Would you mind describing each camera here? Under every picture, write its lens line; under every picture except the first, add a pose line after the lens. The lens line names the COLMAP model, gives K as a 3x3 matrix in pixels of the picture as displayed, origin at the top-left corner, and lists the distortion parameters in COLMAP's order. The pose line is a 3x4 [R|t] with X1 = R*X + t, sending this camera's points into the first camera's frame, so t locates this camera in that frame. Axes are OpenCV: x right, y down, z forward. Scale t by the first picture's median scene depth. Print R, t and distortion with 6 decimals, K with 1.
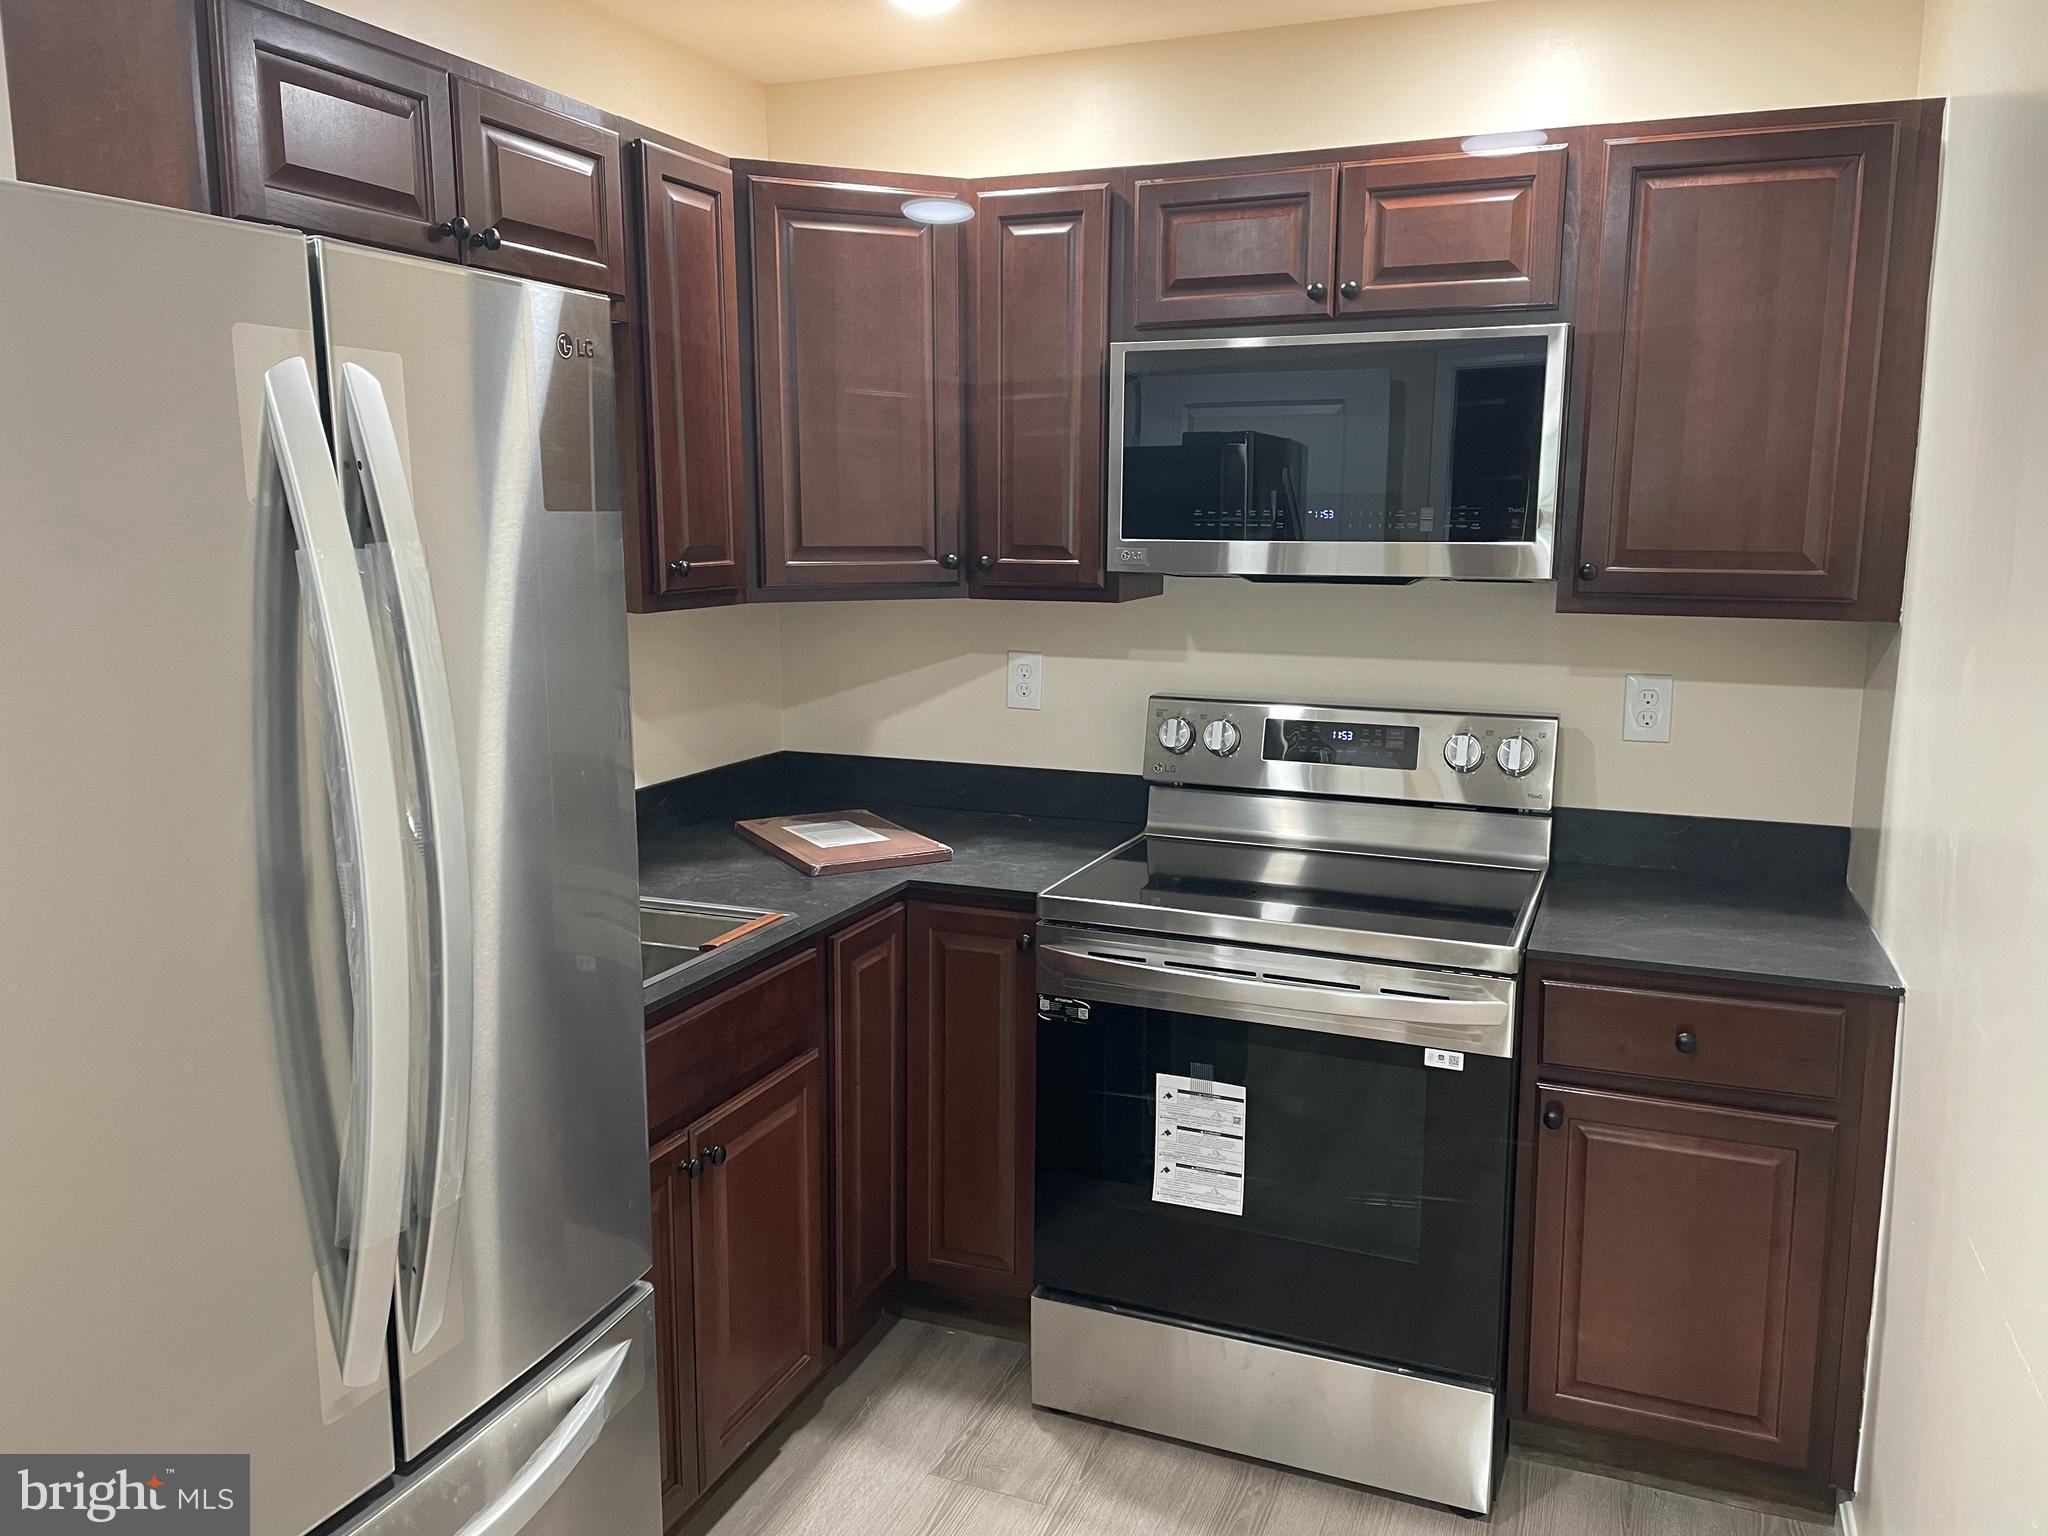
lens RADIAL K [[1563.6, 0, 1024.0], [0, 1563.6, 768.0], [0, 0, 1]] dist [0.029399, -0.004101]
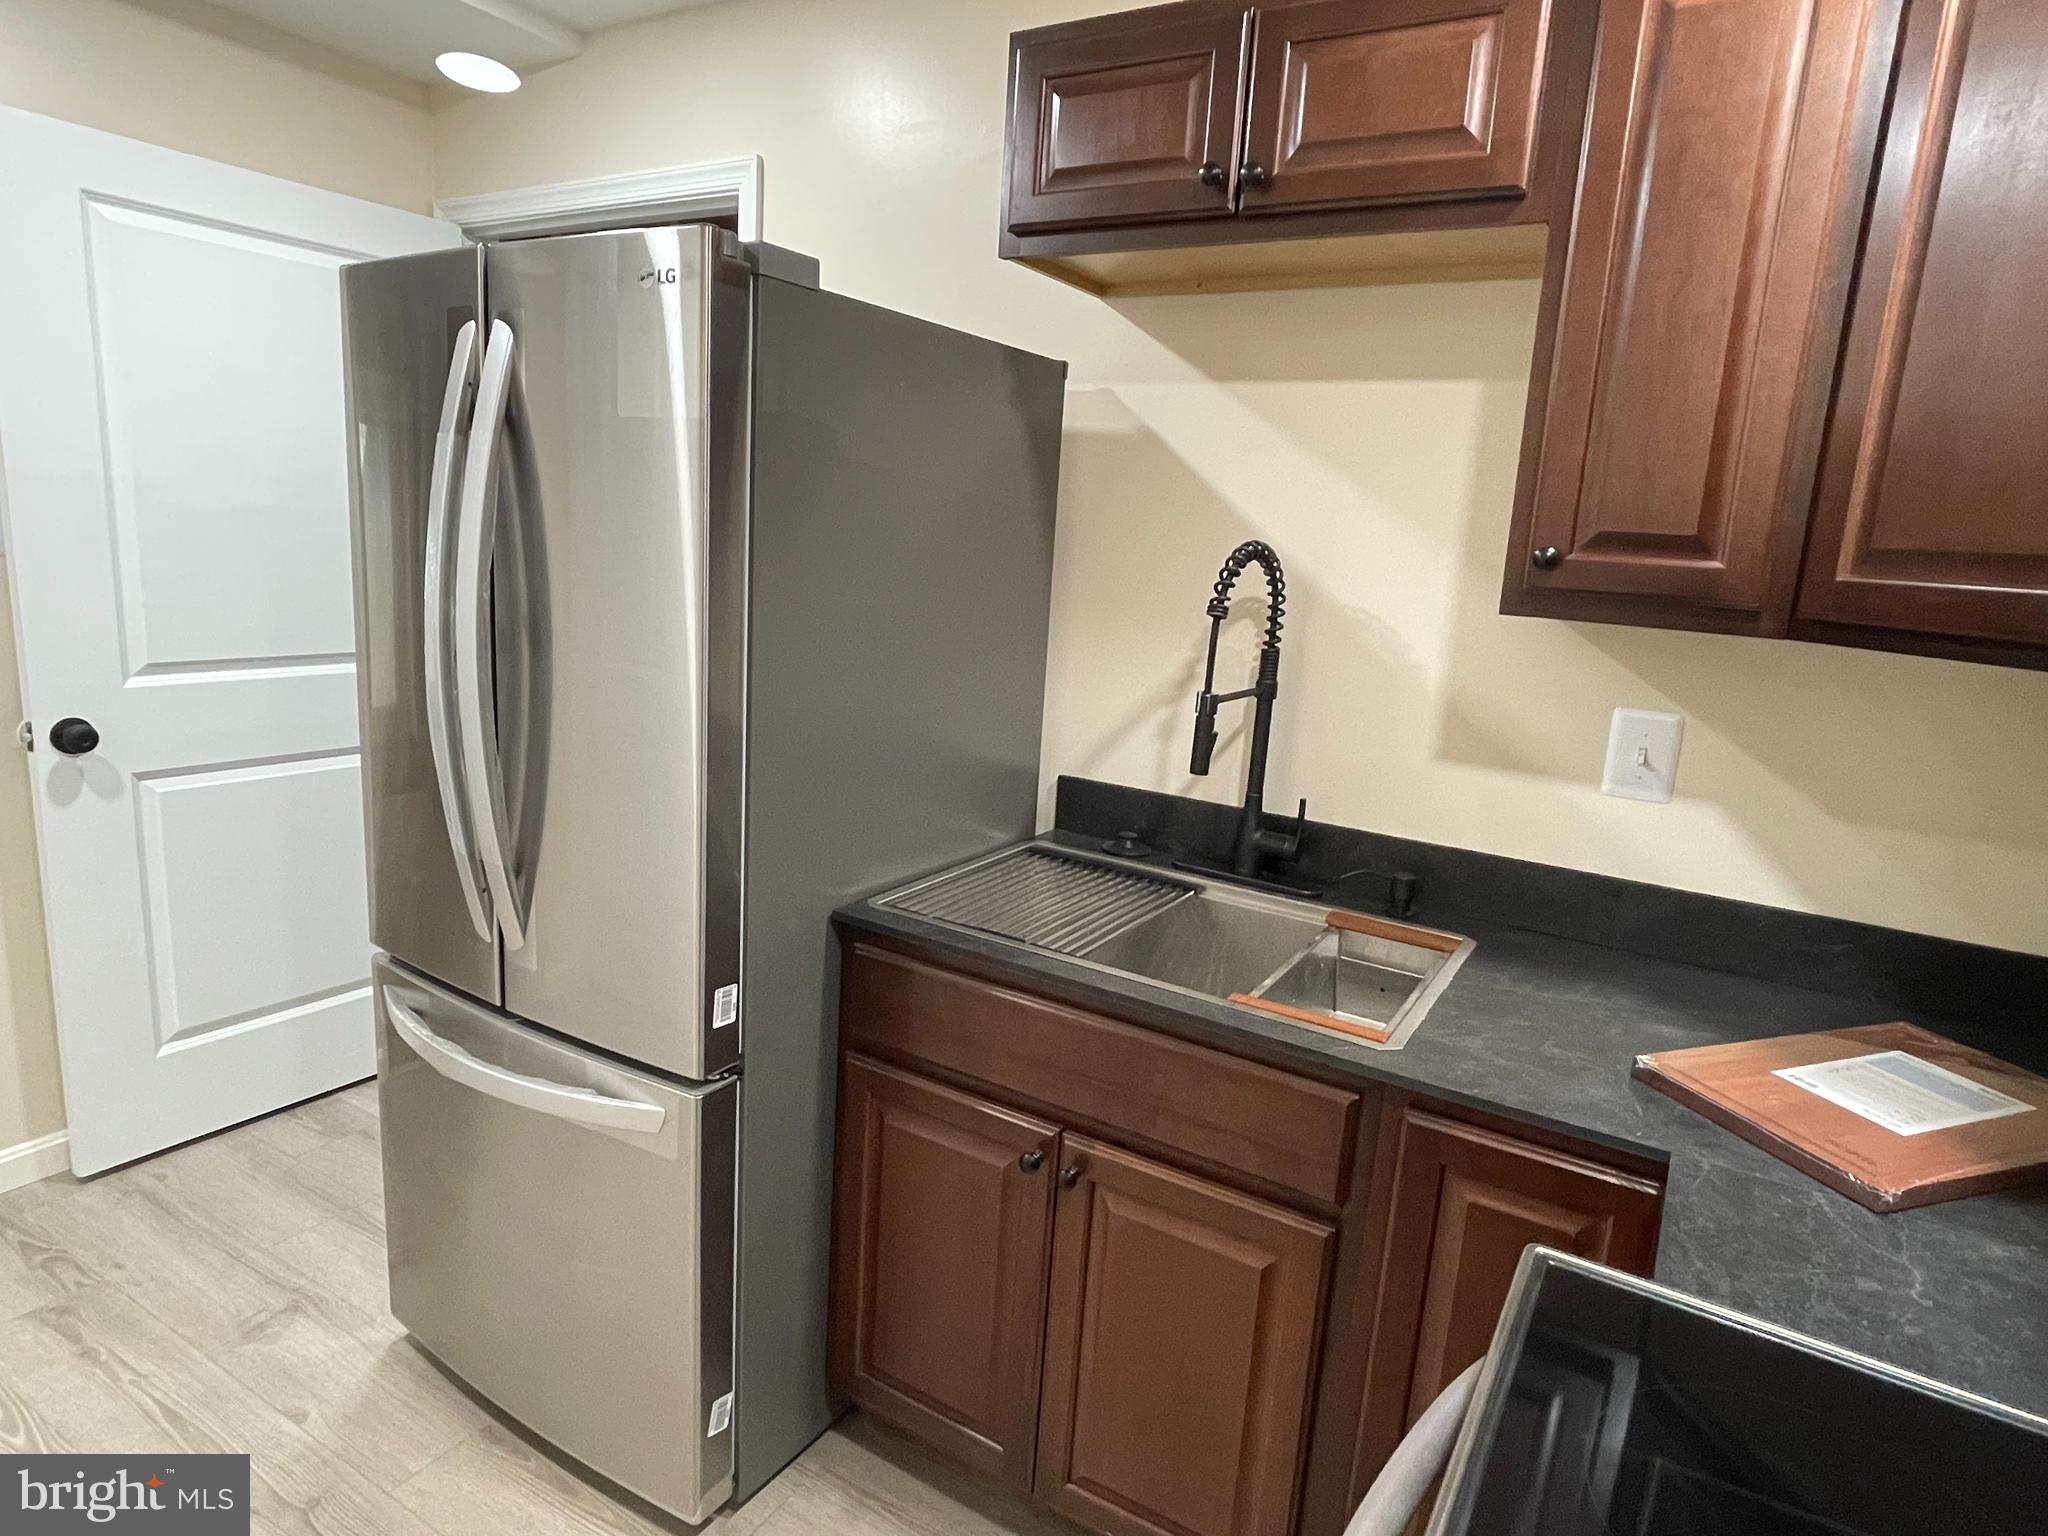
lens RADIAL K [[1174.9, 0, 1024.0], [0, 1174.9, 768.0], [0, 0, 1]] dist [-0.005546, 0.000589]
pose [[-0.173157, 0.185209, -0.967323, 0.432797], [-0.214049, 0.951607, 0.220516, -0.125086], [0.961353, 0.245238, -0.125134, 1.042833]]
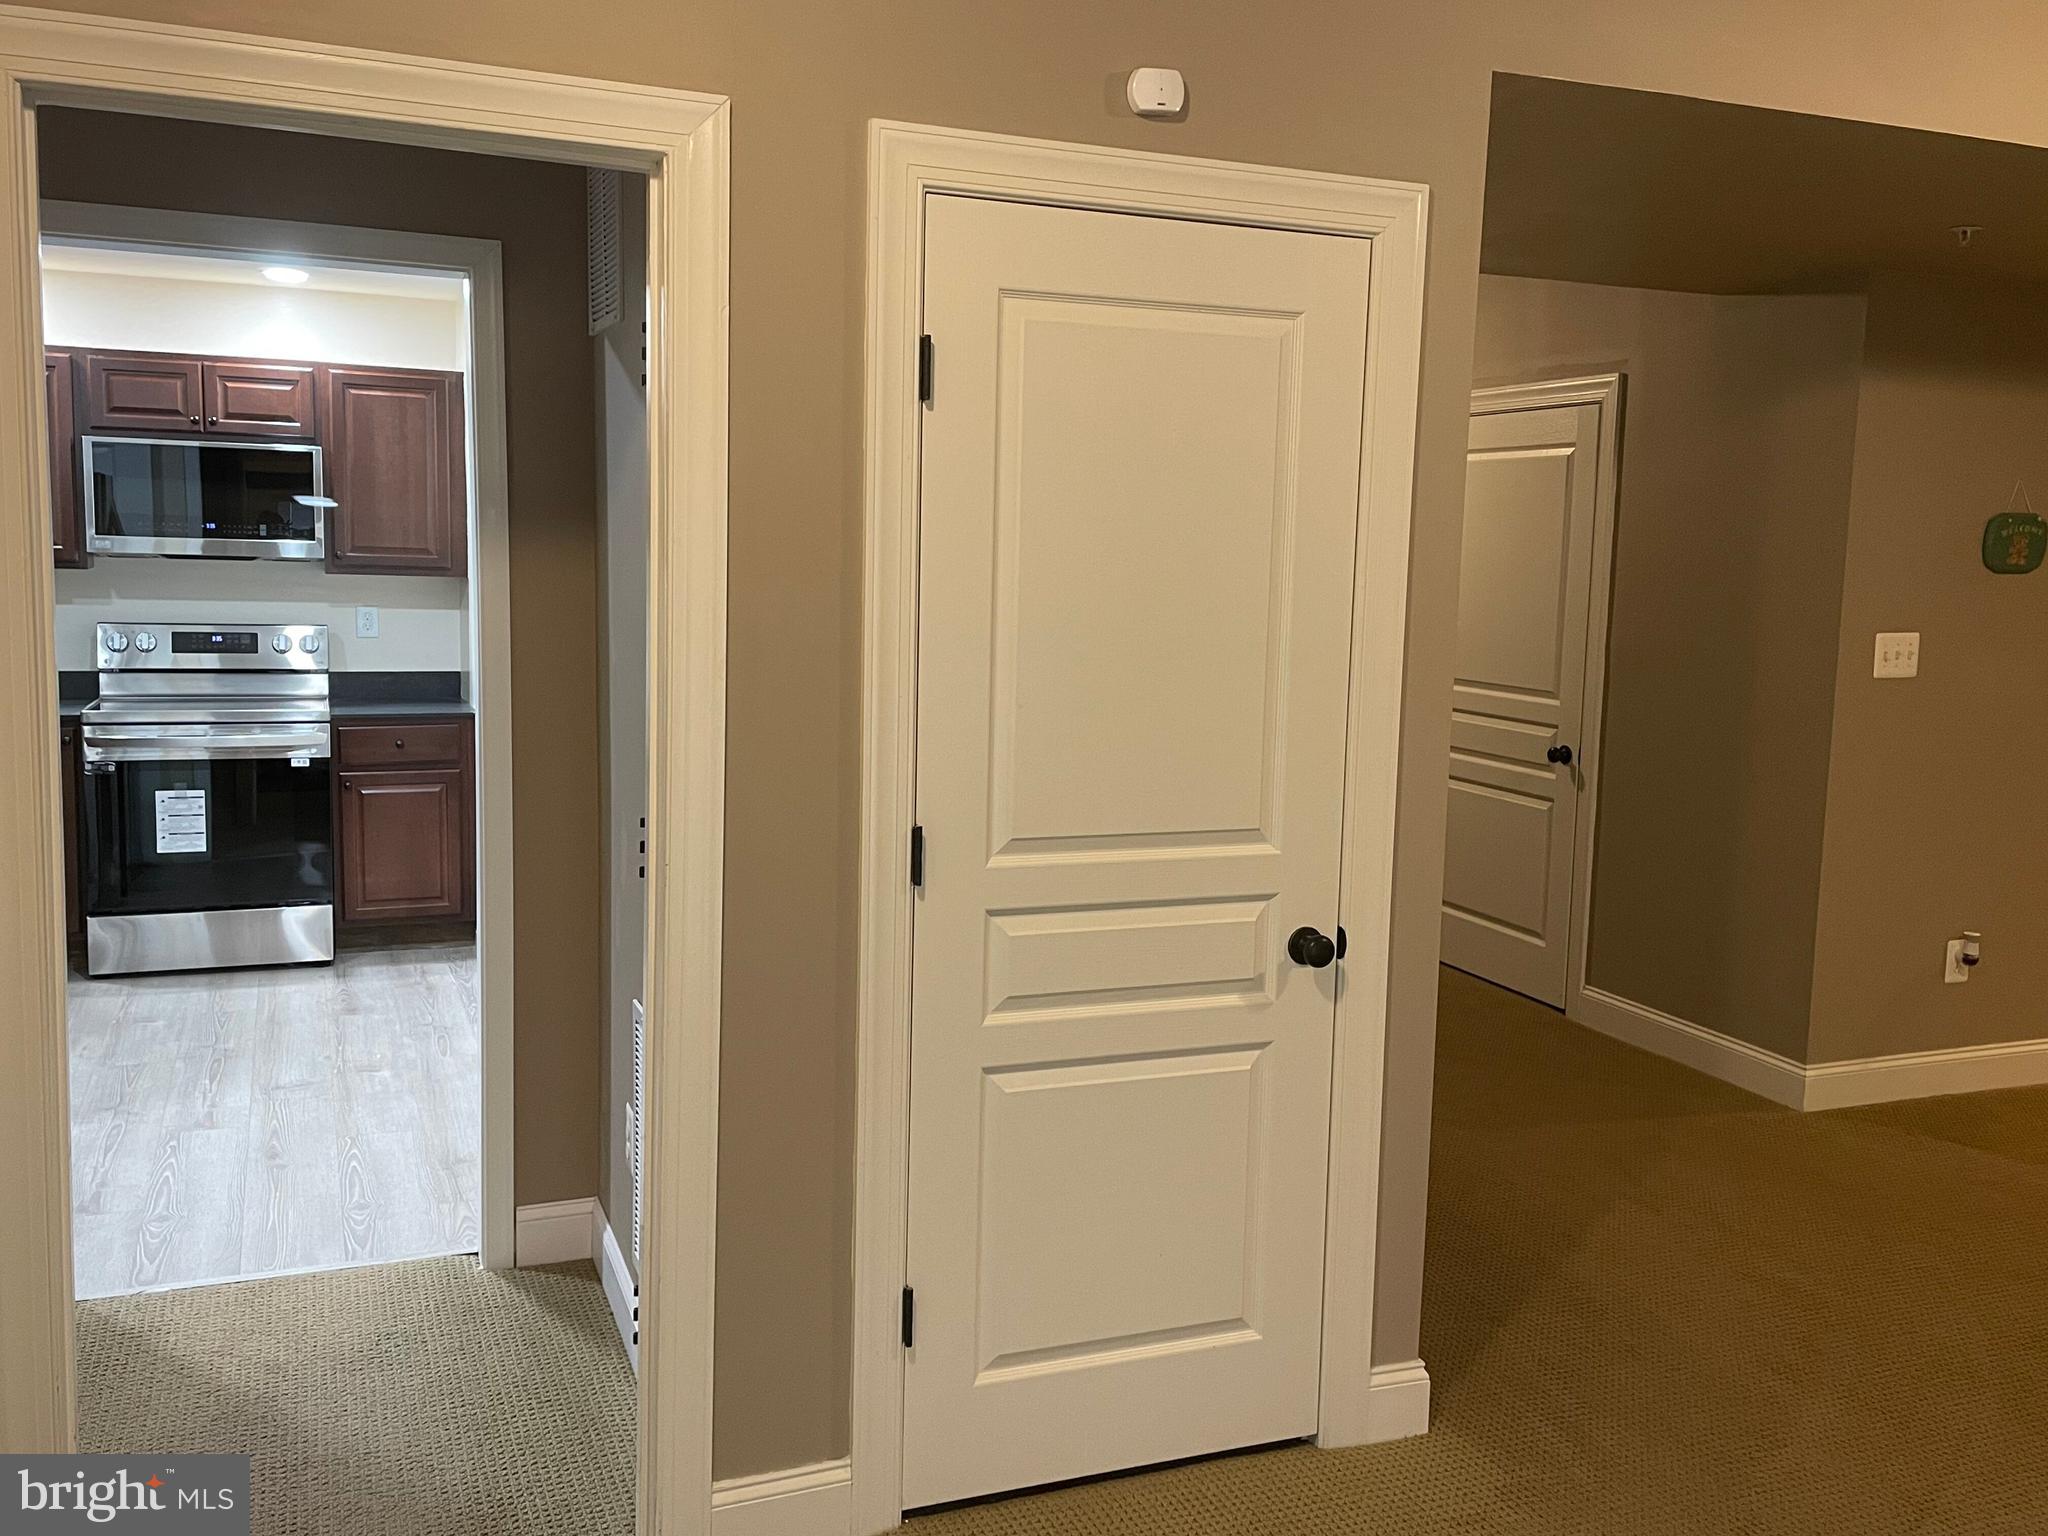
lens RADIAL K [[1778.4, 0, 1024.0], [0, 1778.4, 768.0], [0, 0, 1]] dist [0.047700, 0.001242]
pose [[0.726323, -0.071804, 0.683593, -0.710097], [0.082442, 0.996450, 0.017071, 0.217045], [-0.682392, 0.043958, 0.729664, -1.542855]]
